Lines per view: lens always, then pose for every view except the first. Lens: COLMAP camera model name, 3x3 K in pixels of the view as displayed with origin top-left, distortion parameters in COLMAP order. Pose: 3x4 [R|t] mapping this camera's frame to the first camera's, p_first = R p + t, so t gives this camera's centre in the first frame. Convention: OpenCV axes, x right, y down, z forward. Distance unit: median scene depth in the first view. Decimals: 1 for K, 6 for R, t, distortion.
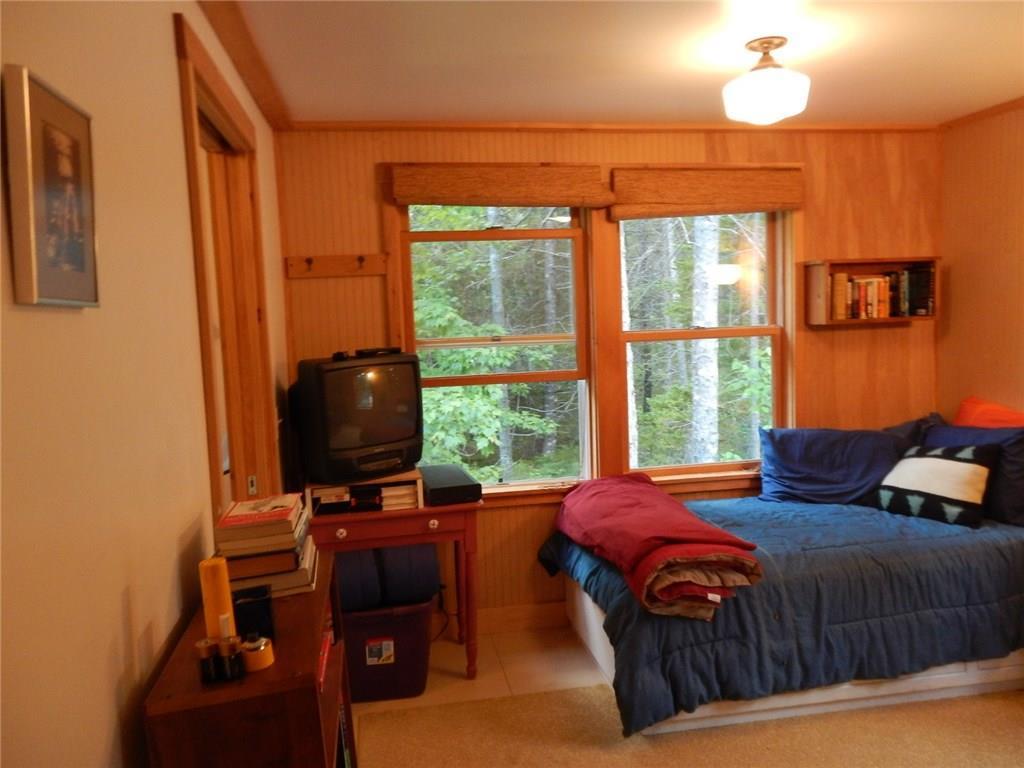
lens RADIAL K [[796.2, 0, 515.7], [0, 796.2, 383.5], [0, 0, 1]] dist [0.026227, 0.008514]
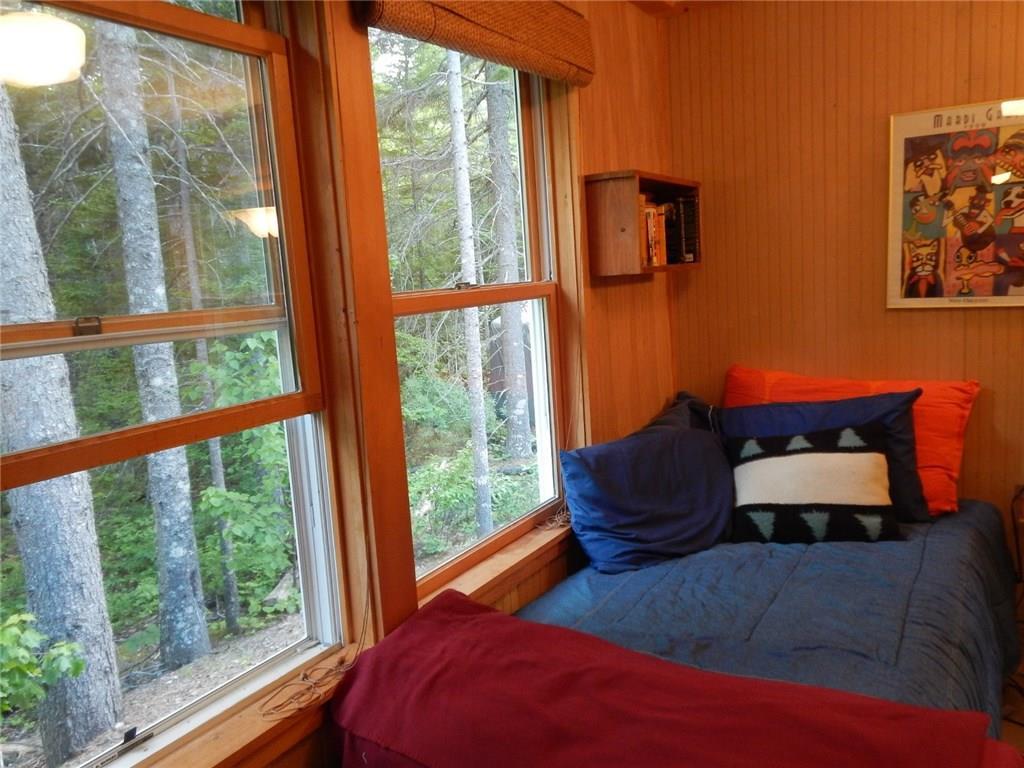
lens RADIAL K [[796.2, 0, 515.7], [0, 796.2, 383.5], [0, 0, 1]] dist [0.026227, 0.008514]
pose [[0.671835, -0.111774, 0.732219, -0.147515], [0.109822, 0.992654, 0.050765, -0.029257], [-0.732514, 0.046308, 0.679175, 0.628900]]
